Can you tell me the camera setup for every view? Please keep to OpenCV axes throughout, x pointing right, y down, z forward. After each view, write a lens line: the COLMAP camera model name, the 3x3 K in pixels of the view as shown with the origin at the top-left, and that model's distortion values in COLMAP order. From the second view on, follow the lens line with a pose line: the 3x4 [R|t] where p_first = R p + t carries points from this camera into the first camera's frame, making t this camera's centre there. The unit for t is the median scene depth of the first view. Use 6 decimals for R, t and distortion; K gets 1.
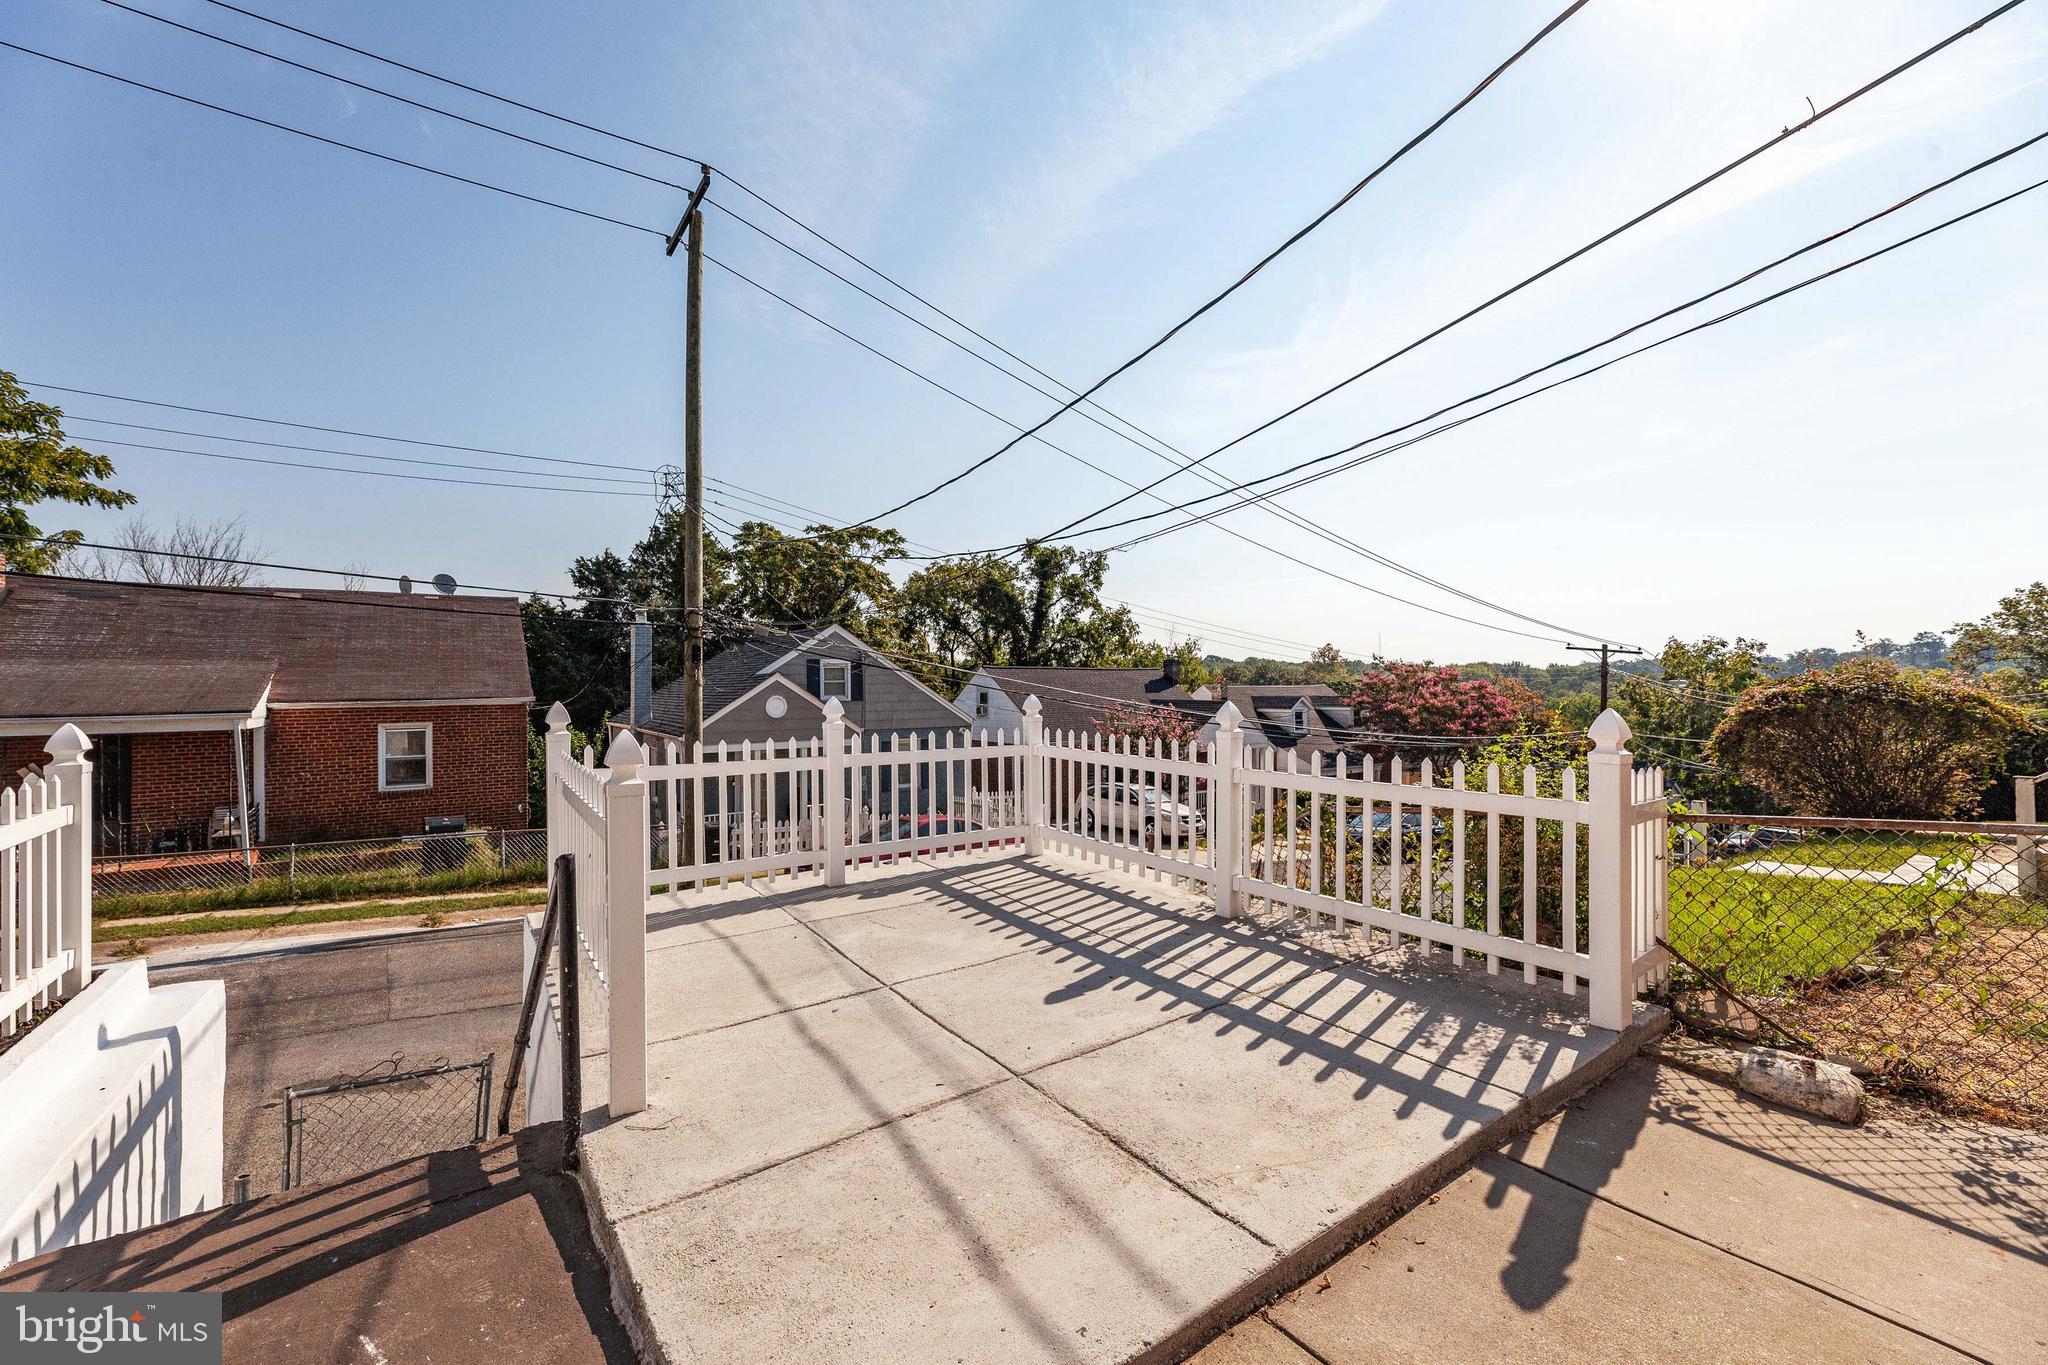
lens RADIAL K [[815.5, 0, 1024.0], [0, 815.5, 682.5], [0, 0, 1]] dist [0.002436, 0.000394]
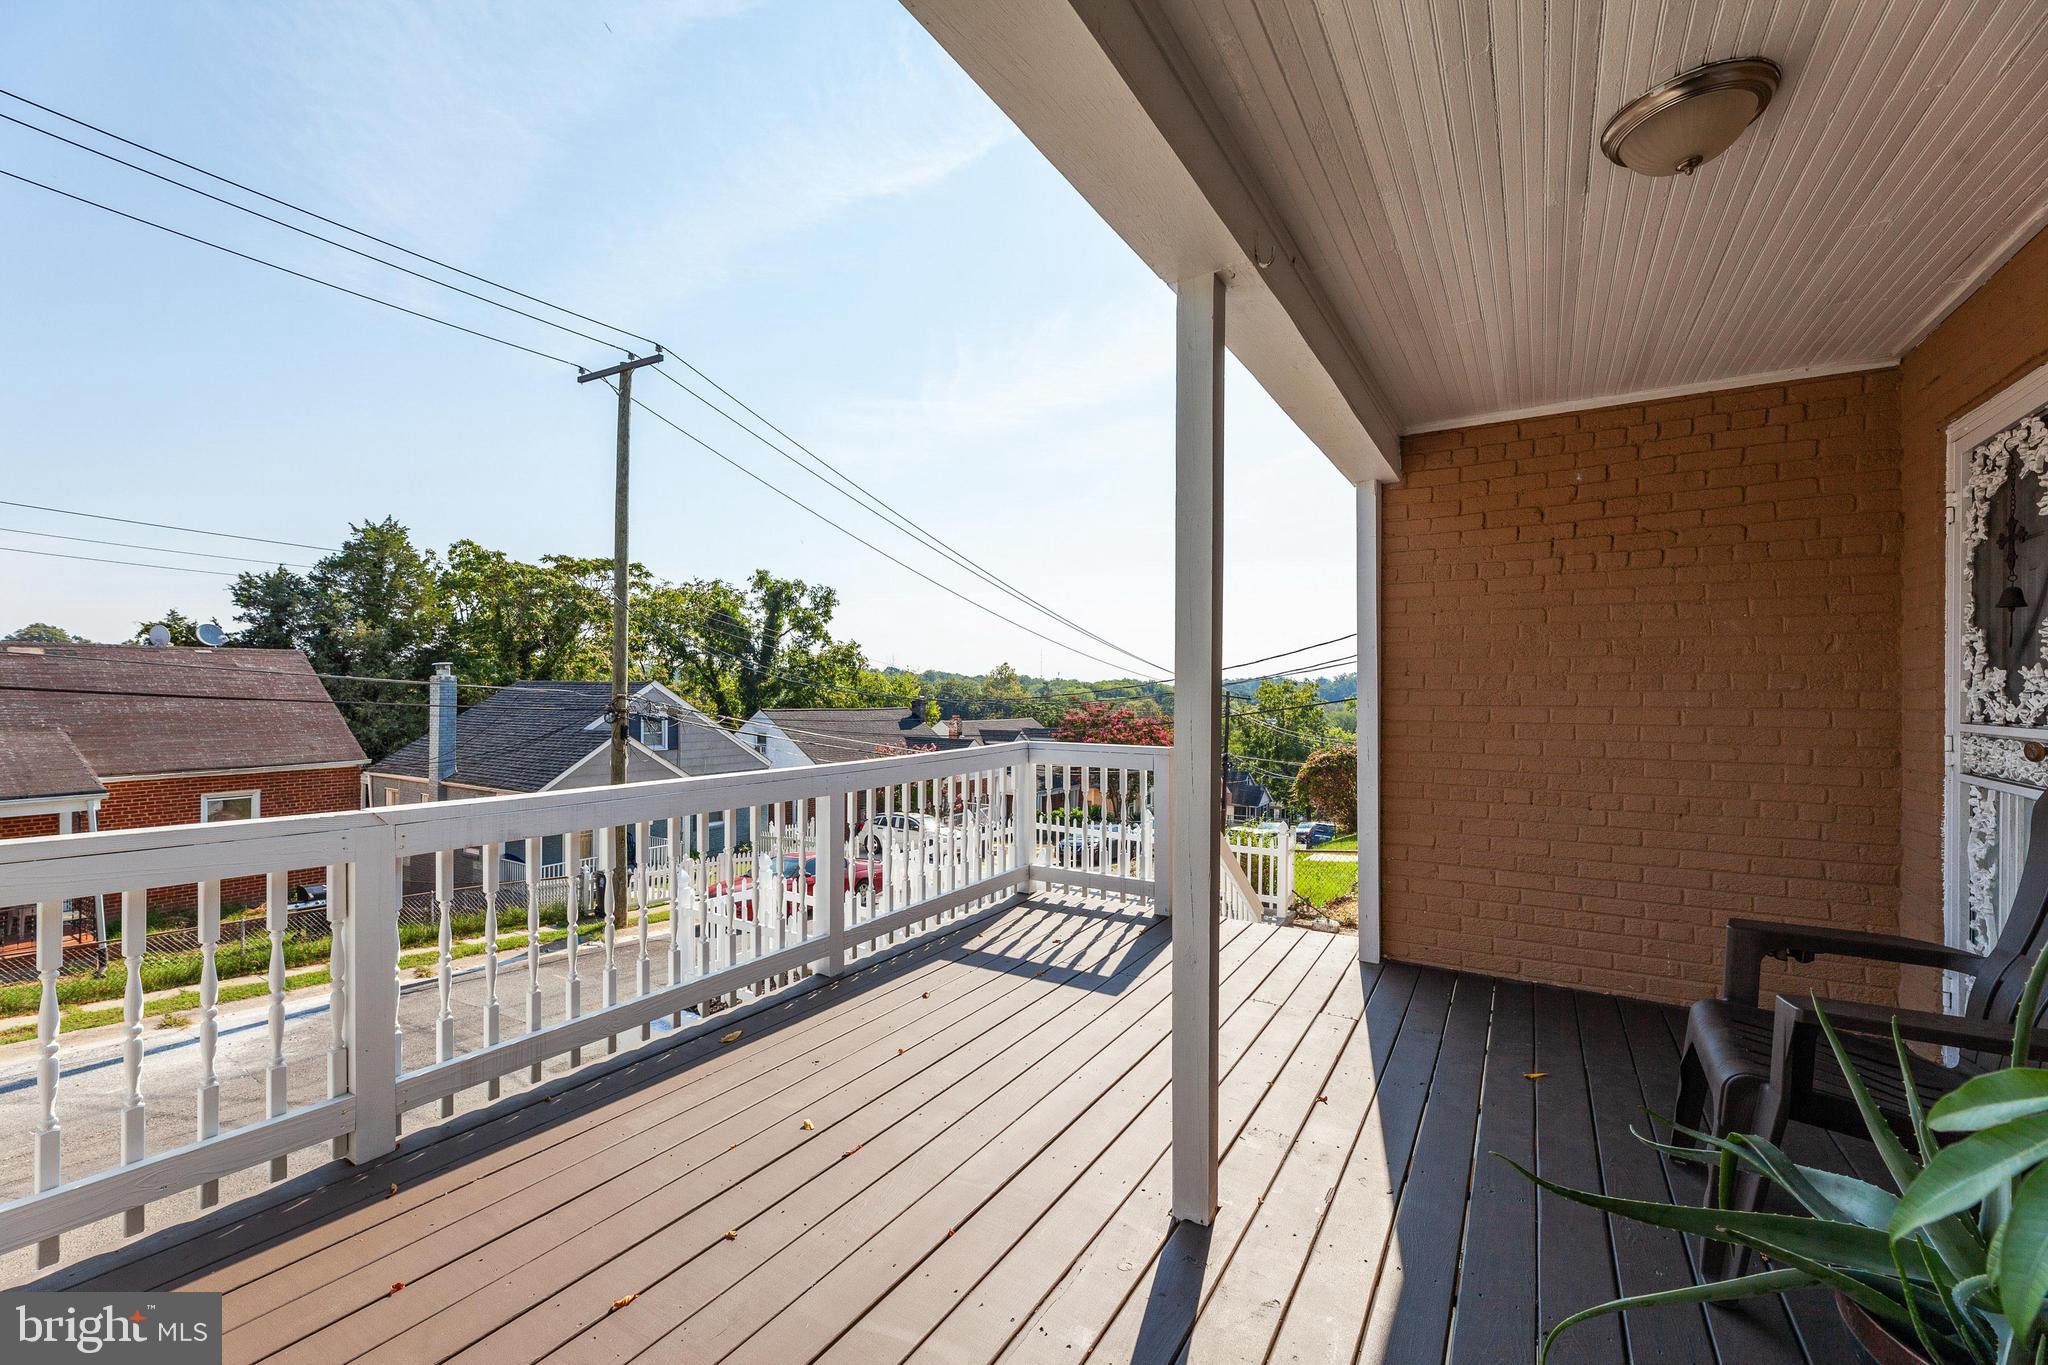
lens RADIAL K [[836.2, 0, 1024.0], [0, 836.2, 682.5], [0, 0, 1]] dist [0.003967, 0.000412]
pose [[0.922088, 0.015834, 0.386656, -0.120283], [-0.012899, 0.999865, -0.010184, -0.036873], [-0.386765, 0.004403, 0.922168, -0.132071]]
